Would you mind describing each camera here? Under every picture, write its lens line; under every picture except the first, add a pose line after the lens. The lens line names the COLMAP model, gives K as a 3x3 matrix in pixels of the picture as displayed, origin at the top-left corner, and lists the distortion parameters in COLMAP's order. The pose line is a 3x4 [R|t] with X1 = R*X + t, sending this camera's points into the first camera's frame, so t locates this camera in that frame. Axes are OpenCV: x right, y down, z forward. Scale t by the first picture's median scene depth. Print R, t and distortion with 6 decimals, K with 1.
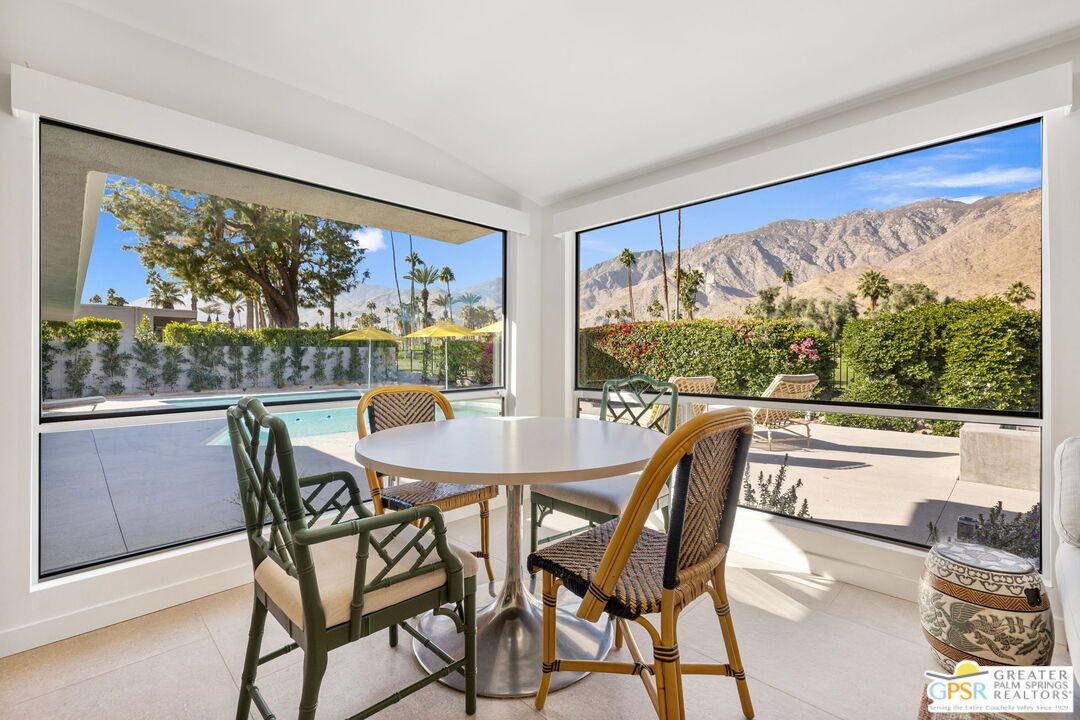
lens RADIAL K [[474.3, 0, 540.0], [0, 474.3, 355.8], [0, 0, 1]] dist [0.002387, 0.000461]
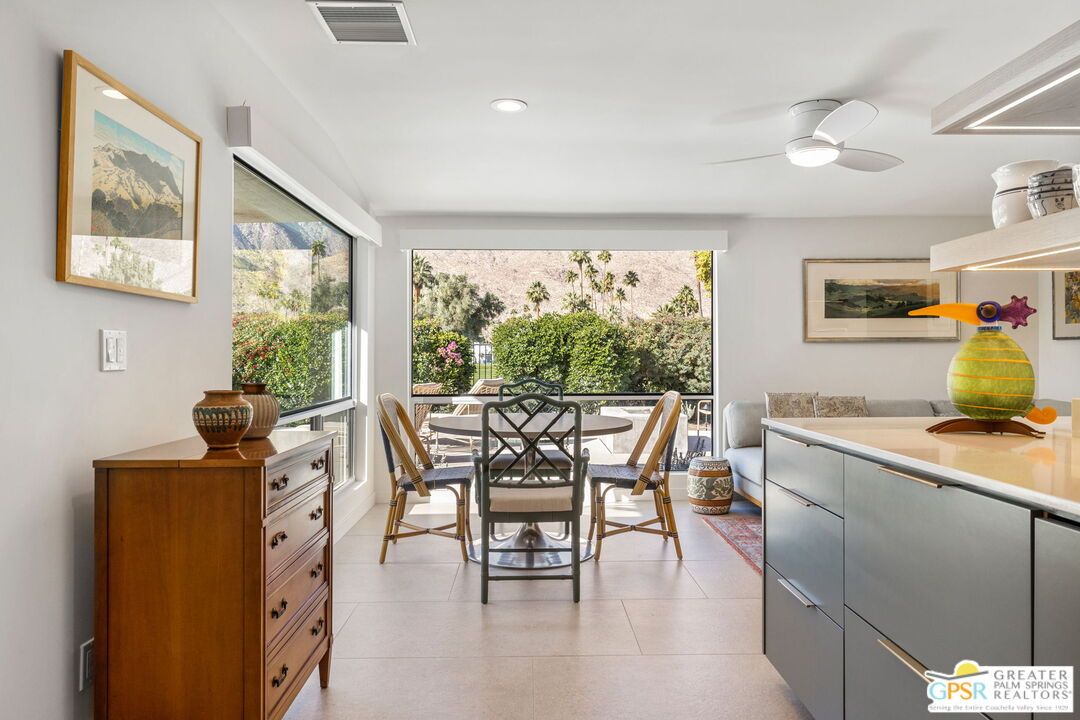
lens RADIAL K [[703.1, 0, 540.0], [0, 703.1, 360.0], [0, 0, 1]] dist [0.001240, 0.000299]
pose [[0.696010, -0.002213, 0.718029, -0.329175], [-0.001696, 0.999987, 0.004727, -0.006708], [-0.718030, -0.004508, 0.695998, -0.114624]]
